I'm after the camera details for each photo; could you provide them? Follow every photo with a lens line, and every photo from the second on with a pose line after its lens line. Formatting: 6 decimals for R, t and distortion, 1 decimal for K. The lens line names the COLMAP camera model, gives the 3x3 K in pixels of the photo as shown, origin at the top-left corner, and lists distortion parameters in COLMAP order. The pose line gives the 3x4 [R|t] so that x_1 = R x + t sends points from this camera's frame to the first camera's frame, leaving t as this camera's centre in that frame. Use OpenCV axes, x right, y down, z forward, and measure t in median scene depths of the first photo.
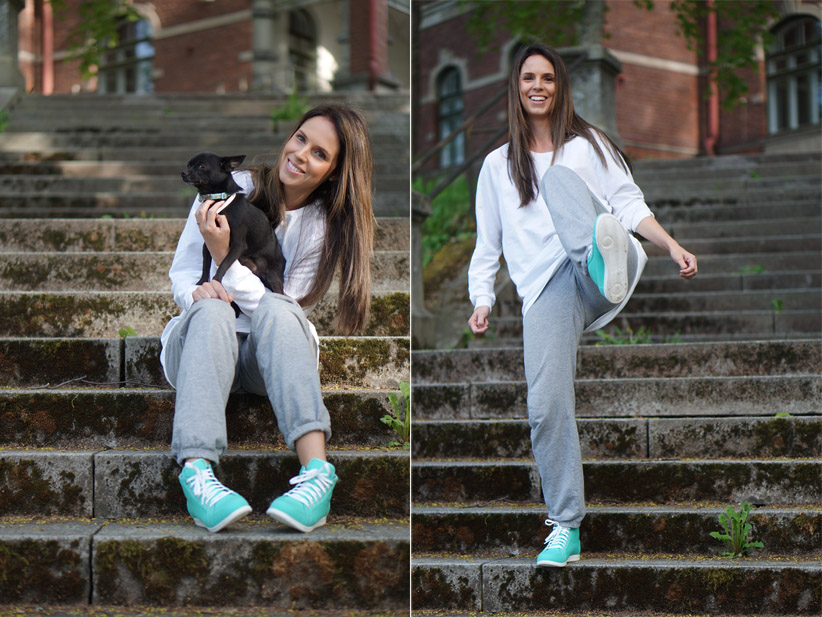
lens RADIAL K [[1810.9, 0, 411.3], [0, 1810.9, 309.1], [0, 0, 1]] dist [0.096583, 0.000000]
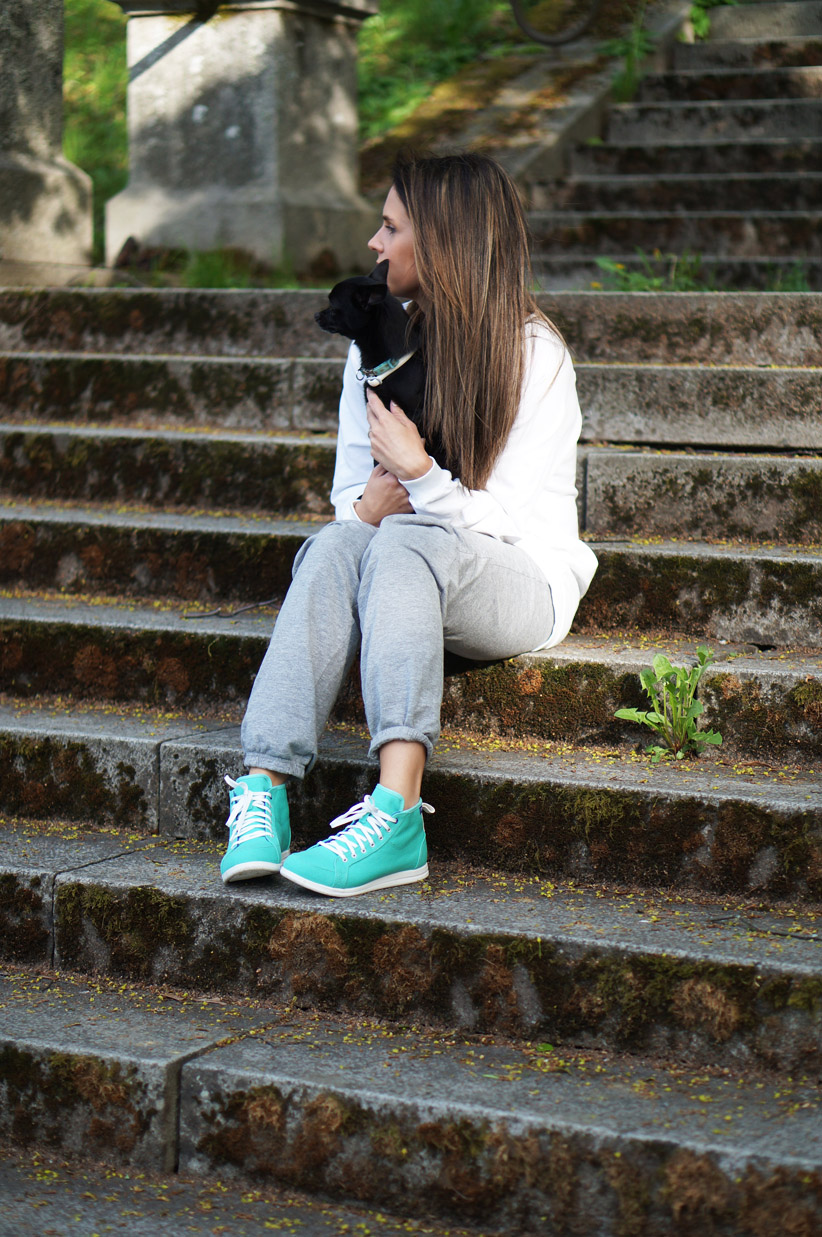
lens RADIAL K [[2652.9, 0, 410.5], [0, 2652.9, 617.6], [0, 0, 1]] dist [0.119144, 0.000000]
pose [[0.975879, 0.055912, -0.211029, 0.240784], [-0.016528, 0.982795, 0.183959, -0.027735], [0.217684, -0.176034, 0.960013, 0.291273]]
